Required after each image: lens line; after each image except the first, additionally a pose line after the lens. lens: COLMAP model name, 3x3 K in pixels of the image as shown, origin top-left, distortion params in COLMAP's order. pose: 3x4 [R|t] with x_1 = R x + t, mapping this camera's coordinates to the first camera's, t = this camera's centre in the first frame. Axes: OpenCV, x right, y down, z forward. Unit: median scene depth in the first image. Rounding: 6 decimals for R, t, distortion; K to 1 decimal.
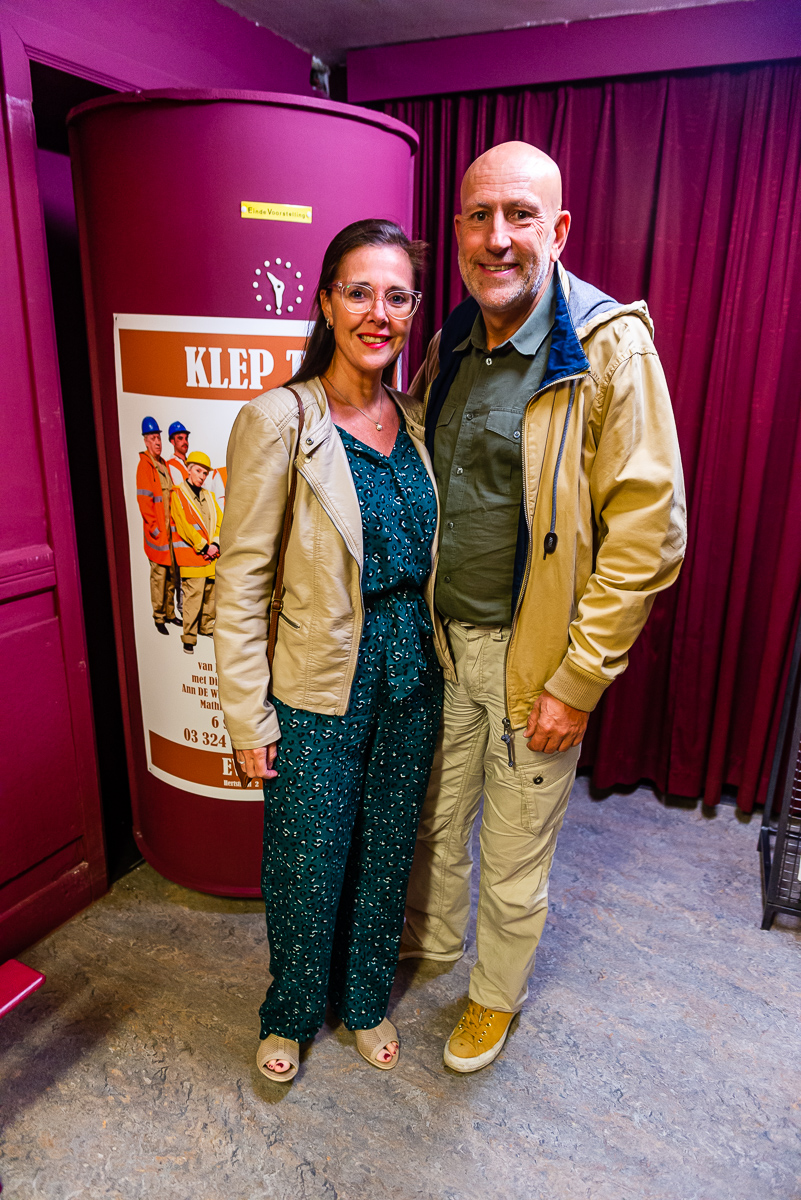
lens RADIAL K [[798.4, 0, 394.1], [0, 798.4, 598.5], [0, 0, 1]] dist [0.000947, -0.000788]
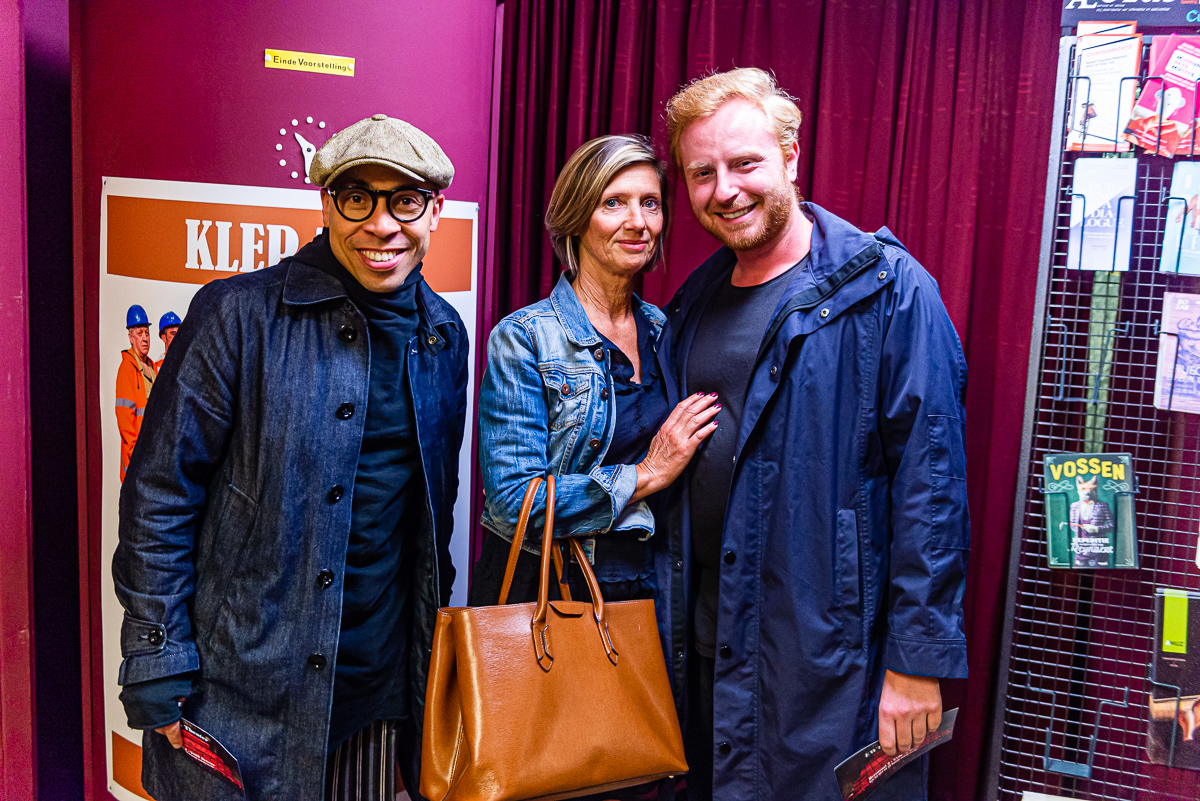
lens RADIAL K [[1131.3, 0, 619.1], [0, 1131.3, 401.0], [0, 0, 1]] dist [-0.012298, 0.000000]
pose [[0.999029, 0.027260, 0.034616, 0.121365], [-0.021269, 0.986401, -0.162972, 0.030795], [-0.038588, 0.162078, 0.986023, -0.076390]]
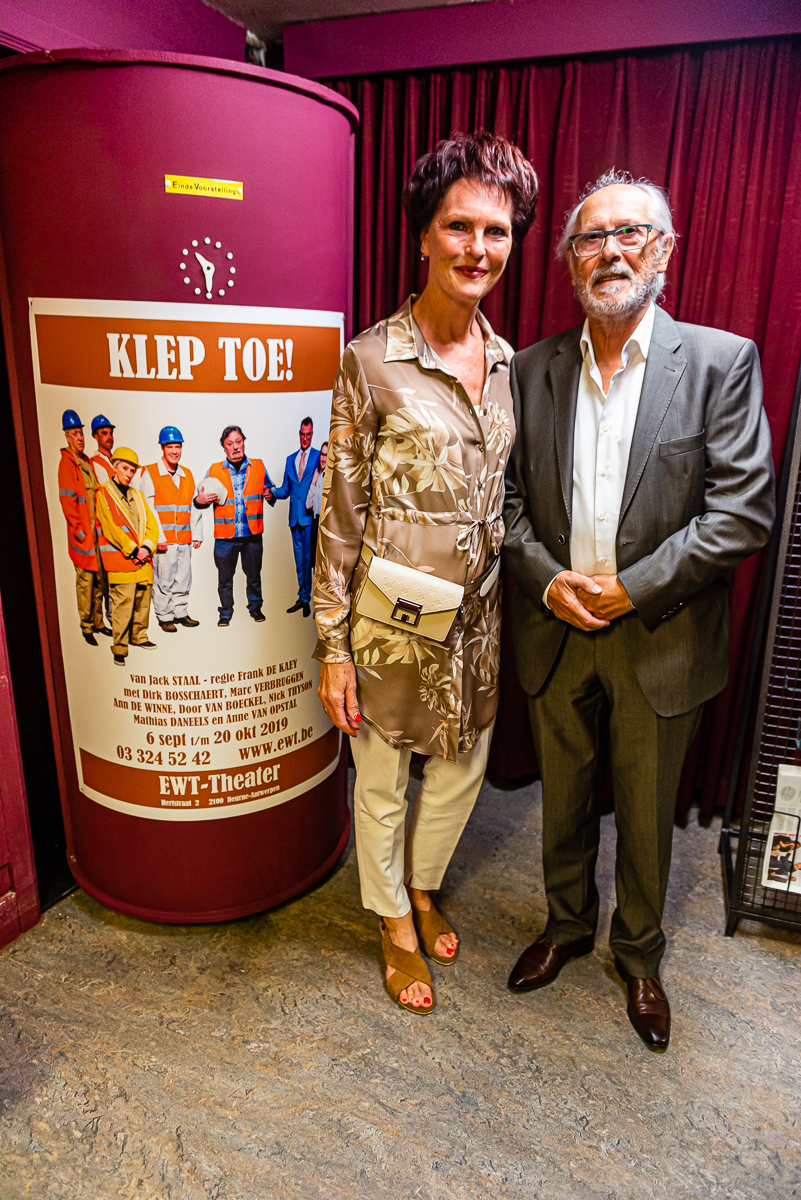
lens RADIAL K [[798.4, 0, 392.4], [0, 798.4, 598.2], [0, 0, 1]] dist [0.000947, -0.000788]
pose [[0.998438, -0.015971, 0.053541, 0.011629], [0.015919, 0.999872, 0.001392, -0.005760], [-0.053557, -0.000538, 0.998565, 0.058878]]
